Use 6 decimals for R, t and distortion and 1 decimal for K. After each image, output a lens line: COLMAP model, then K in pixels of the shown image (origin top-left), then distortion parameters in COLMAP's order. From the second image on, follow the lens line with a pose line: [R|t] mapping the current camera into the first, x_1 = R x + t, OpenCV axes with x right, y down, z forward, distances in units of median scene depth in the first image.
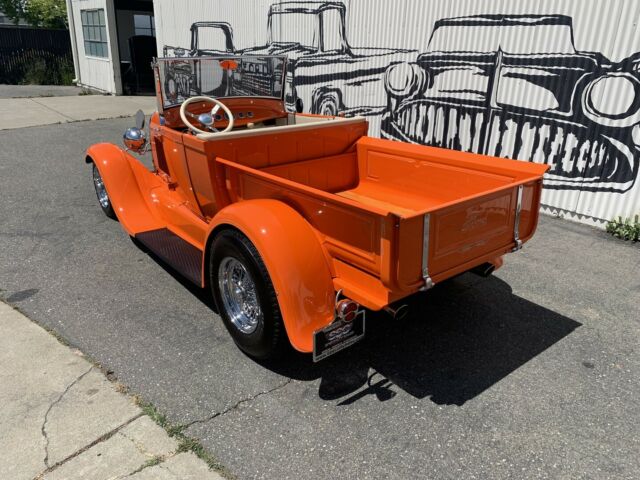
lens RADIAL K [[489.9, 0, 321.0], [0, 489.9, 232.0], [0, 0, 1]] dist [0.034711, -0.042752]
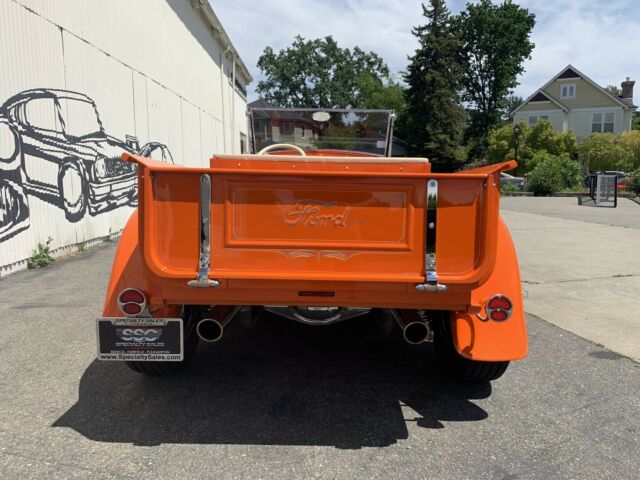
lens RADIAL K [[489.9, 0, 326.2], [0, 489.9, 232.8], [0, 0, 1]] dist [0.034711, -0.042752]
pose [[-0.786995, -0.106875, 0.607632, -0.513256], [0.197109, 0.889710, 0.411782, -0.357822], [-0.584625, 0.443841, -0.679131, 1.256910]]
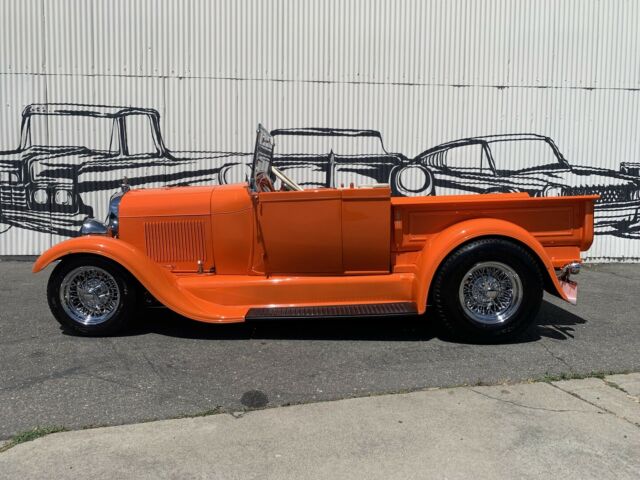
lens RADIAL K [[489.9, 0, 324.2], [0, 489.9, 240.1], [0, 0, 1]] dist [0.034711, -0.042752]
pose [[0.602066, -0.087402, 0.793648, -0.788732], [0.290492, 0.949849, -0.115765, 0.012670], [-0.743728, 0.300247, 0.597261, 0.293378]]
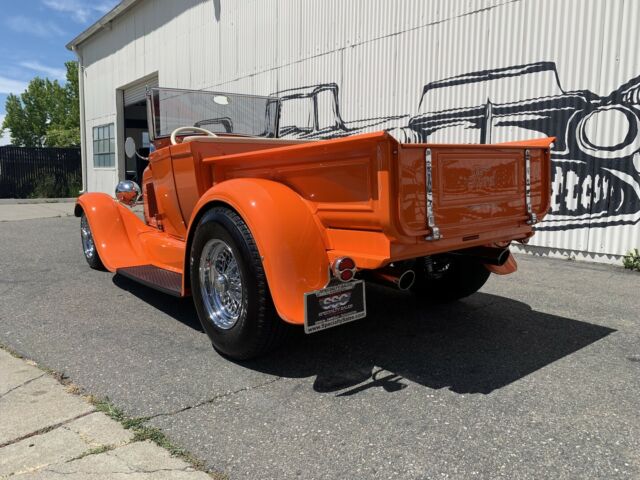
lens RADIAL K [[489.9, 0, 320.0], [0, 489.9, 234.3], [0, 0, 1]] dist [0.034711, -0.042752]
pose [[0.999685, -0.024985, -0.002563, 0.007949], [0.023615, 0.969762, -0.242906, 0.145499], [0.008554, 0.242769, 0.970046, 0.072701]]
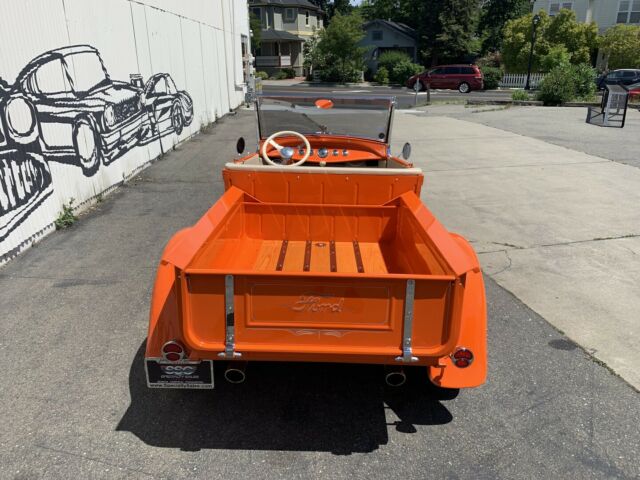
lens RADIAL K [[489.9, 0, 323.5], [0, 489.9, 233.7], [0, 0, 1]] dist [0.034711, -0.042752]
pose [[-0.777444, -0.244154, 0.579628, -0.536159], [0.198605, 0.779127, 0.594574, -0.526630], [-0.596771, 0.577365, -0.557237, 1.225060]]
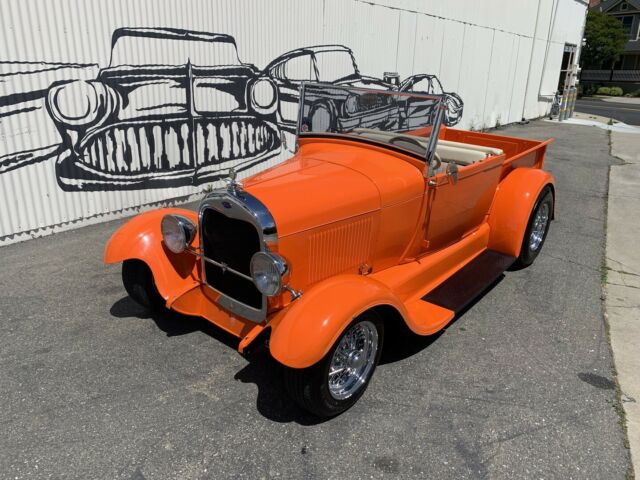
lens RADIAL K [[489.9, 0, 323.7], [0, 489.9, 237.8], [0, 0, 1]] dist [0.034711, -0.042752]
pose [[-0.217991, -0.360266, 0.907022, -0.846049], [0.315605, 0.853413, 0.414825, -0.418203], [-0.923512, 0.376688, -0.072334, 1.002981]]
